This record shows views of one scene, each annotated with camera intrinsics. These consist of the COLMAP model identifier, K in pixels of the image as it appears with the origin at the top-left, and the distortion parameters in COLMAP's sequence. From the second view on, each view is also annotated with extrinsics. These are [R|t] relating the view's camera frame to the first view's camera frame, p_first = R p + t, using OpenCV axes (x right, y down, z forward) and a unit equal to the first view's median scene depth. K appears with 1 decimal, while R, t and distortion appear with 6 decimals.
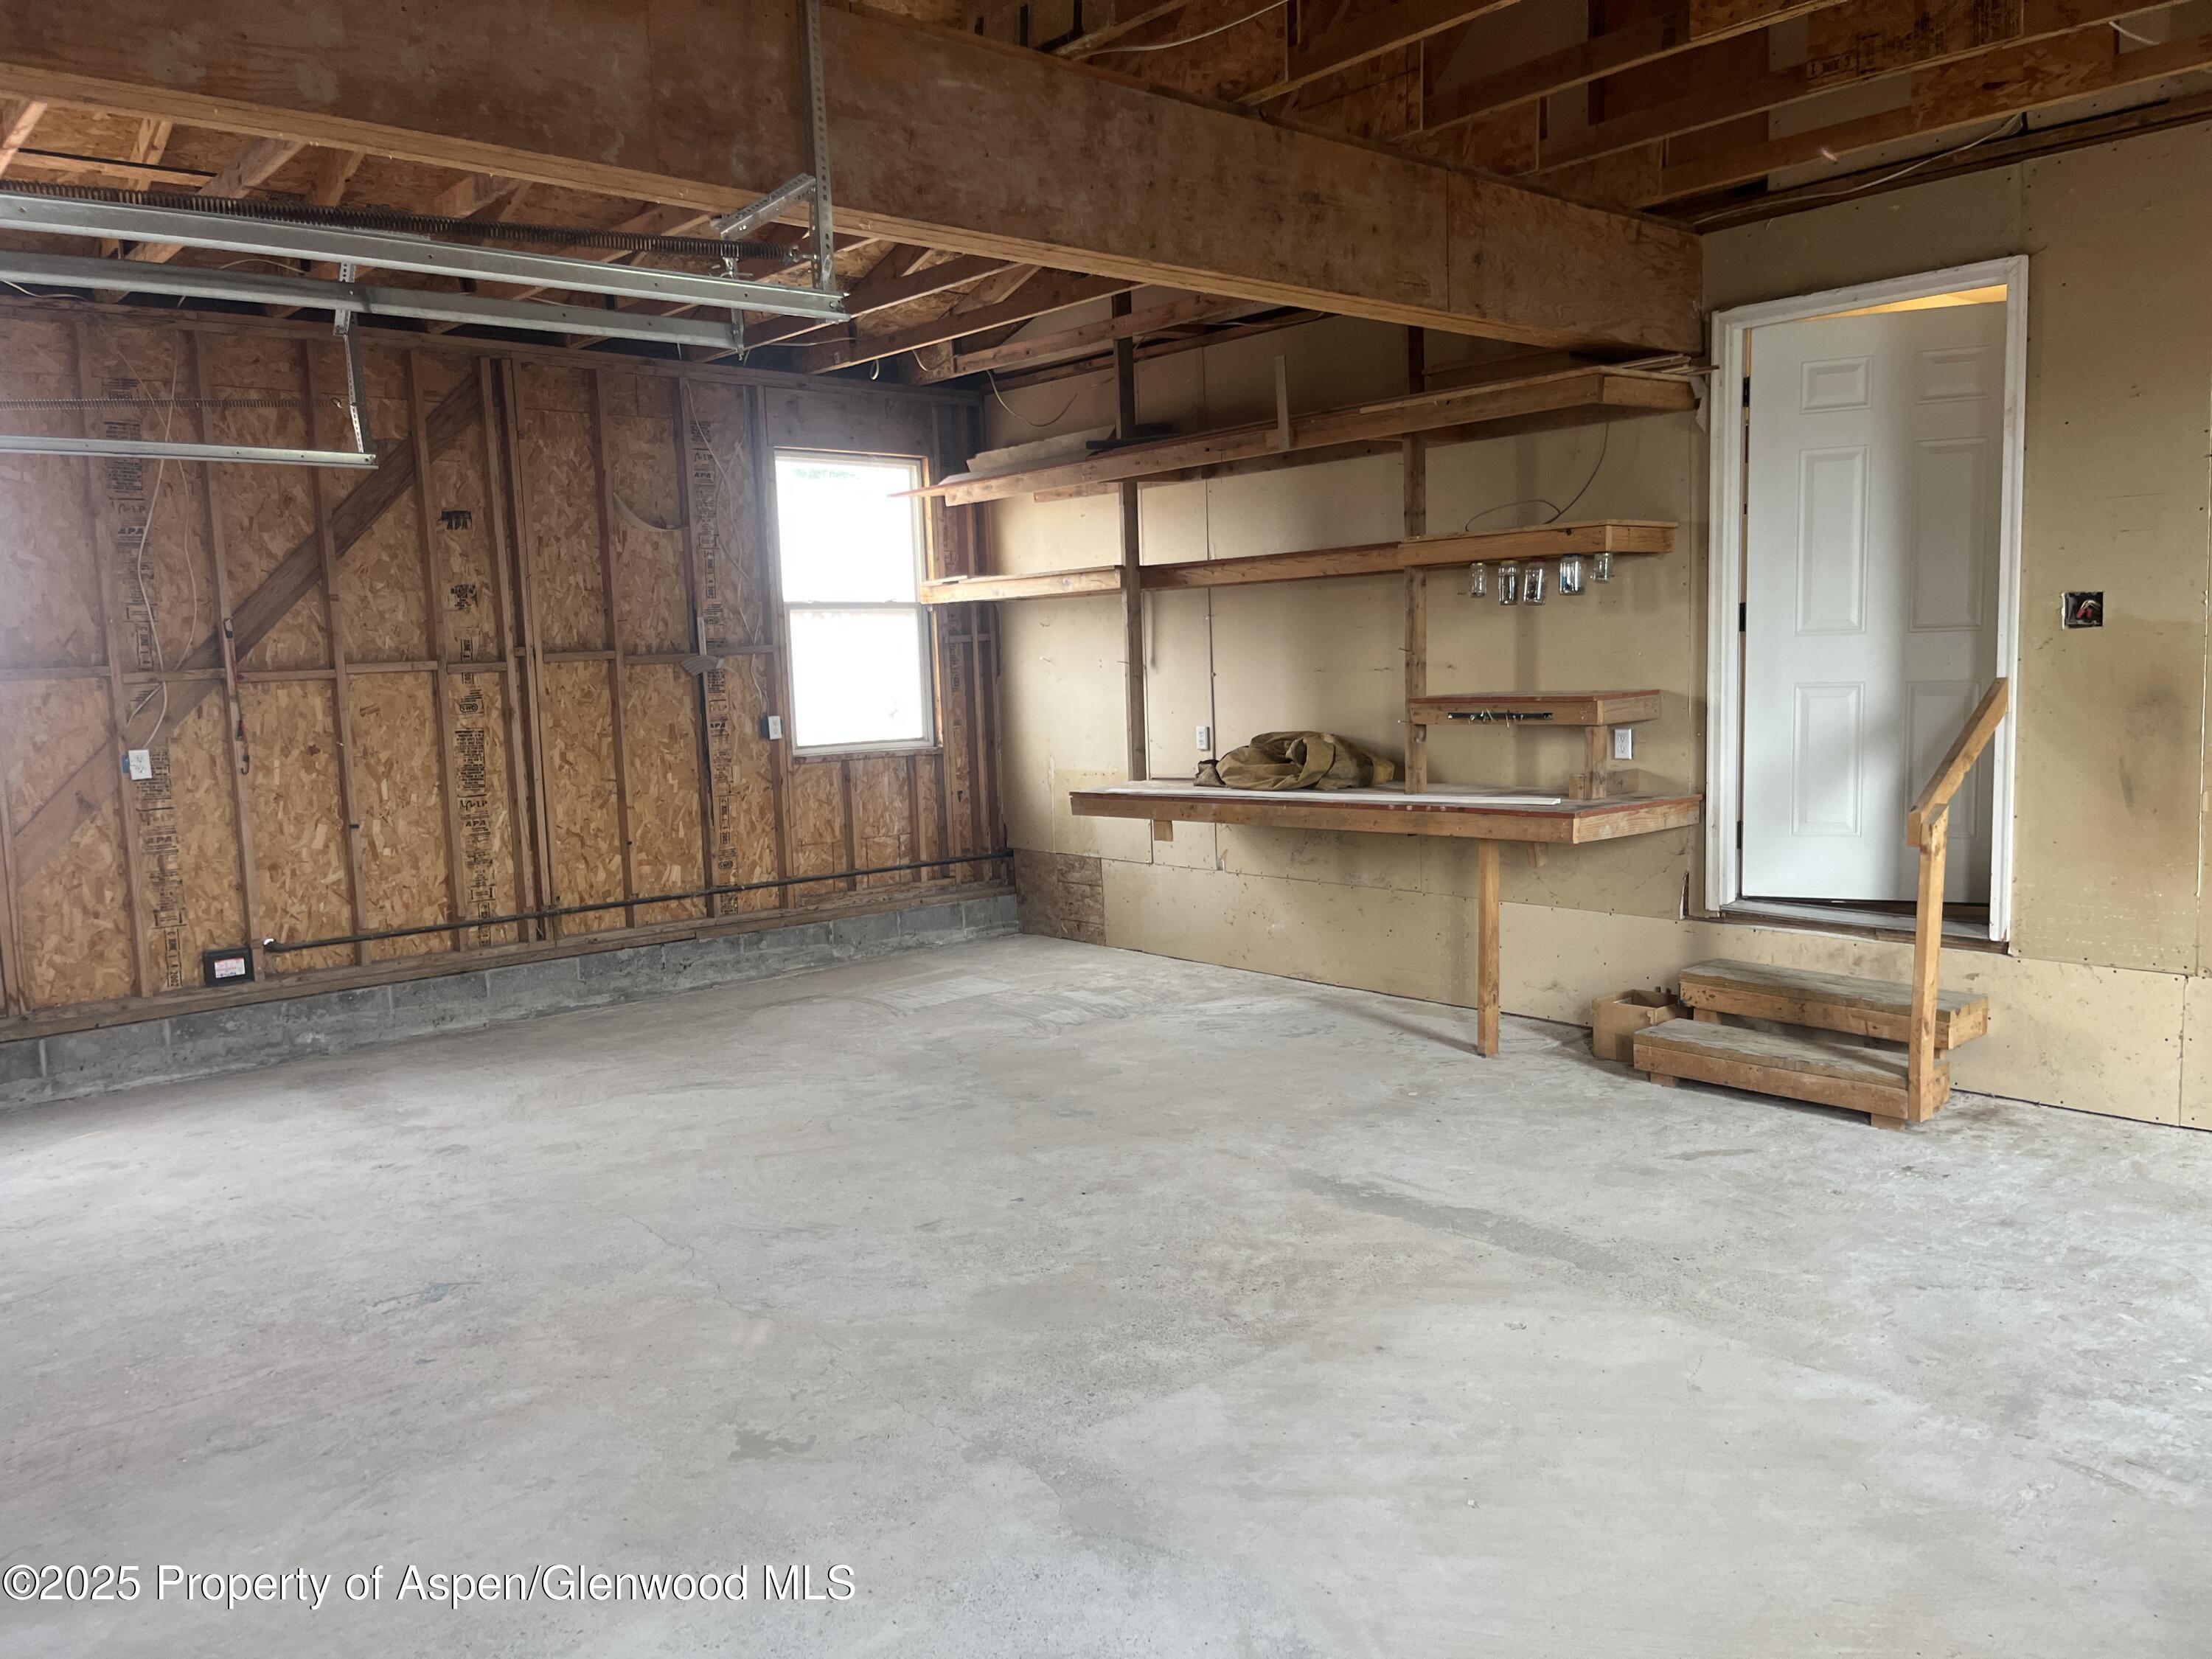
lens RADIAL K [[1672.9, 0, 1104.0], [0, 1672.9, 827.1], [0, 0, 1]] dist [0.061912, -0.075768]
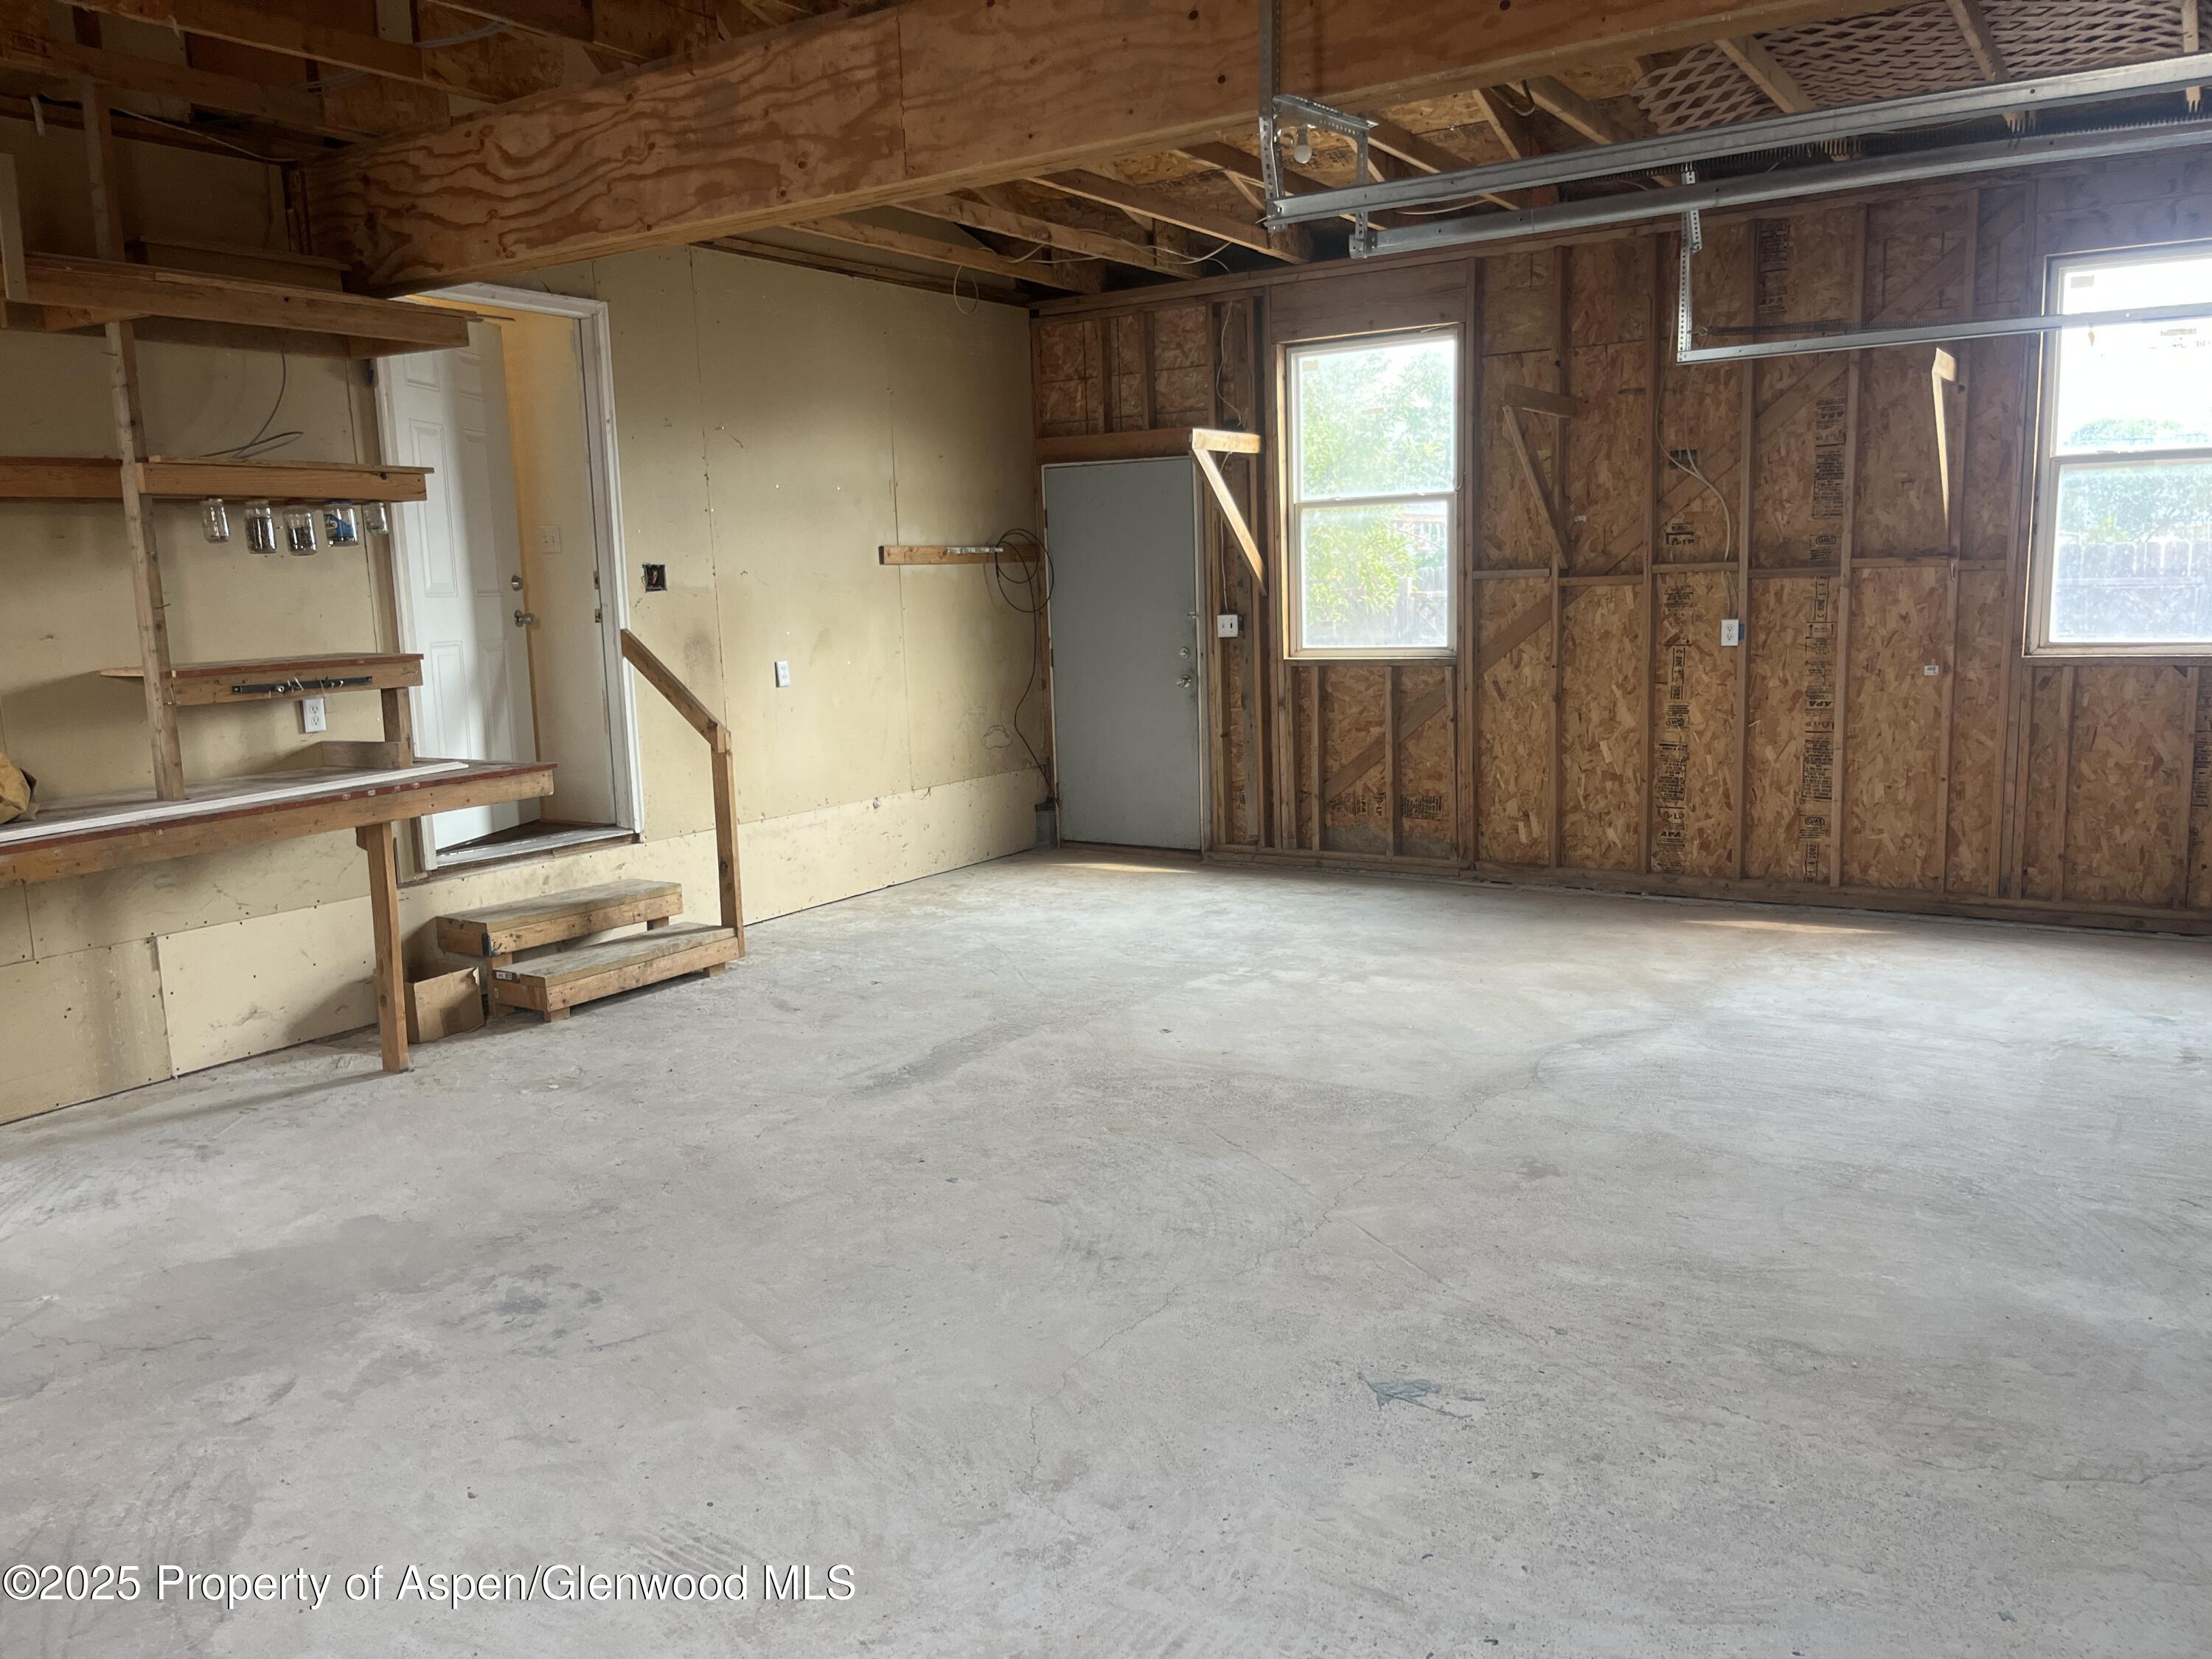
lens RADIAL K [[1672.9, 0, 1125.7], [0, 1672.9, 826.7], [0, 0, 1]] dist [0.061912, -0.075768]
pose [[-0.275420, -0.101611, 0.955939, -0.847585], [0.143184, 0.978970, 0.145312, -0.074613], [-0.950601, 0.176897, -0.255079, 1.024318]]
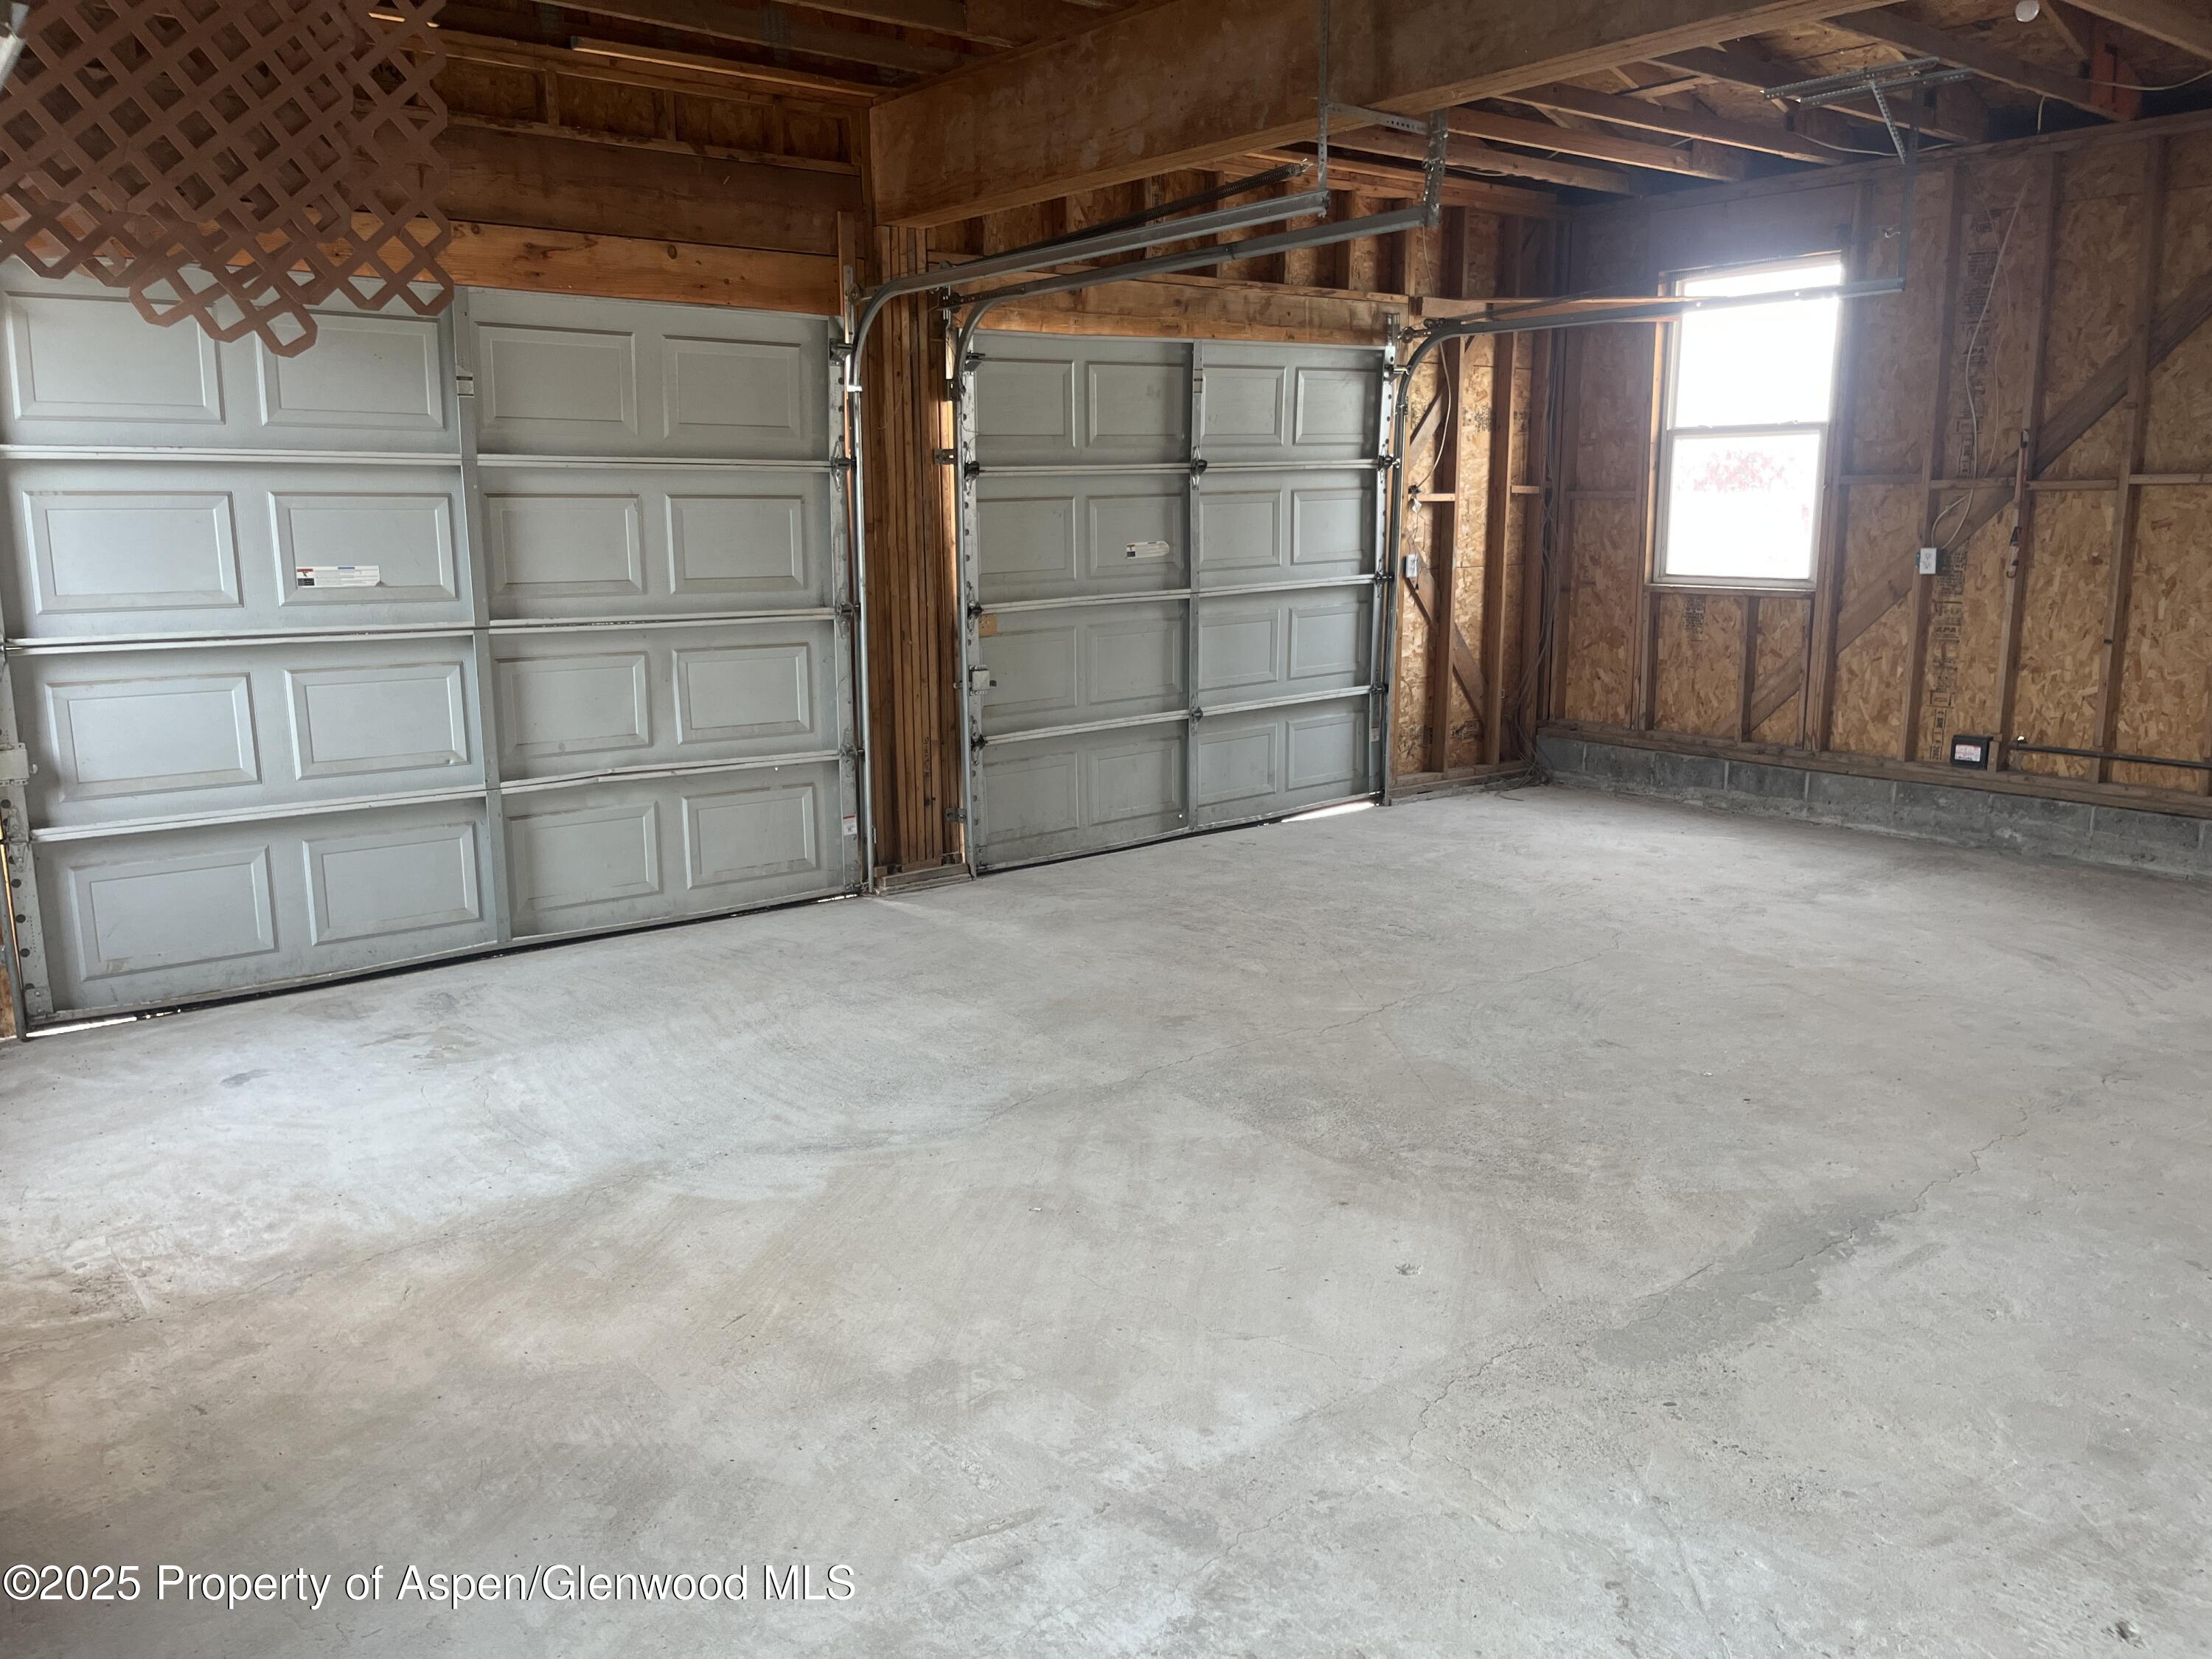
lens RADIAL K [[1672.9, 0, 1111.5], [0, 1672.9, 833.9], [0, 0, 1]] dist [0.061912, -0.075768]
pose [[-0.045532, 0.226268, -0.973000, 0.789104], [-0.098419, 0.968256, 0.229770, -0.085305], [0.994103, 0.106224, -0.021817, 0.624284]]
